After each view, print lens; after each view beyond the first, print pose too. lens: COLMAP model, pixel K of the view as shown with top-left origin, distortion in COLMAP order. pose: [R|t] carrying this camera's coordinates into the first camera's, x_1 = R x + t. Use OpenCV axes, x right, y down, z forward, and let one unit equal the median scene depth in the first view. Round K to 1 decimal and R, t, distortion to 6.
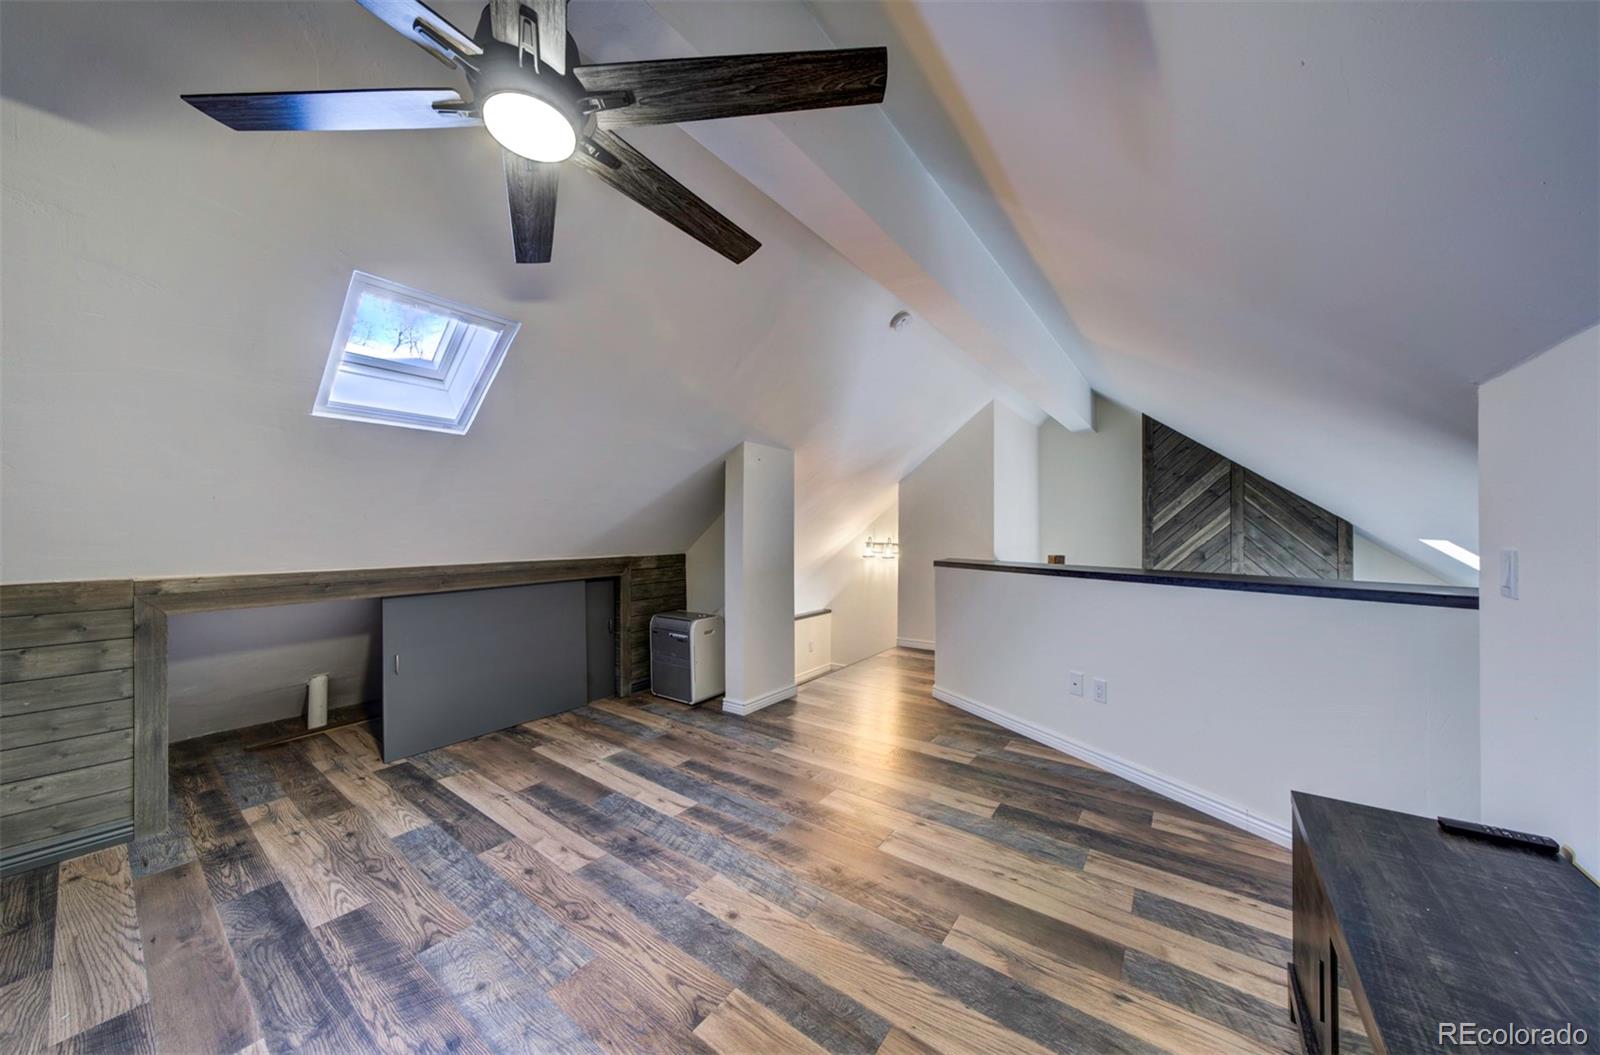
lens RADIAL K [[529.9, 0, 793.8], [0, 529.9, 534.4], [0, 0, 1]] dist [-0.002249, 0.000180]
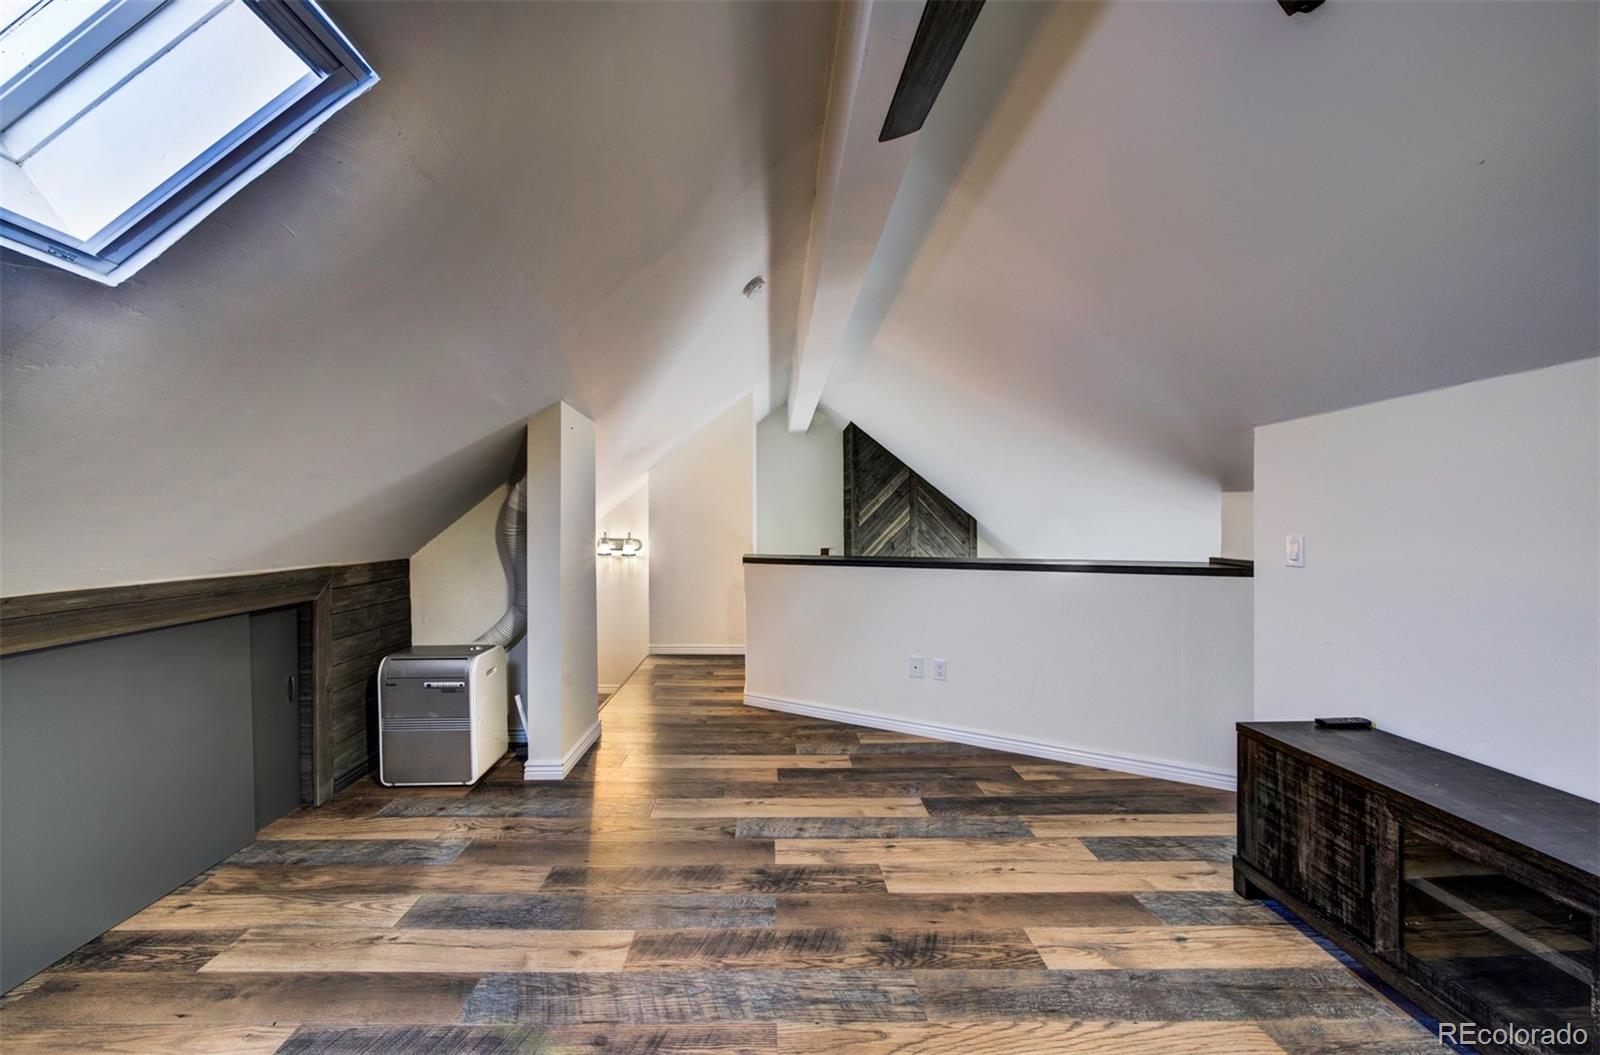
lens RADIAL K [[543.5, 0, 763.4], [0, 543.5, 541.7], [0, 0, 1]] dist [-0.014206, 0.006571]
pose [[0.806716, -0.021246, 0.590557, -0.427845], [0.006762, 0.999620, 0.026726, -0.007779], [-0.590900, -0.017567, 0.806554, 0.340827]]
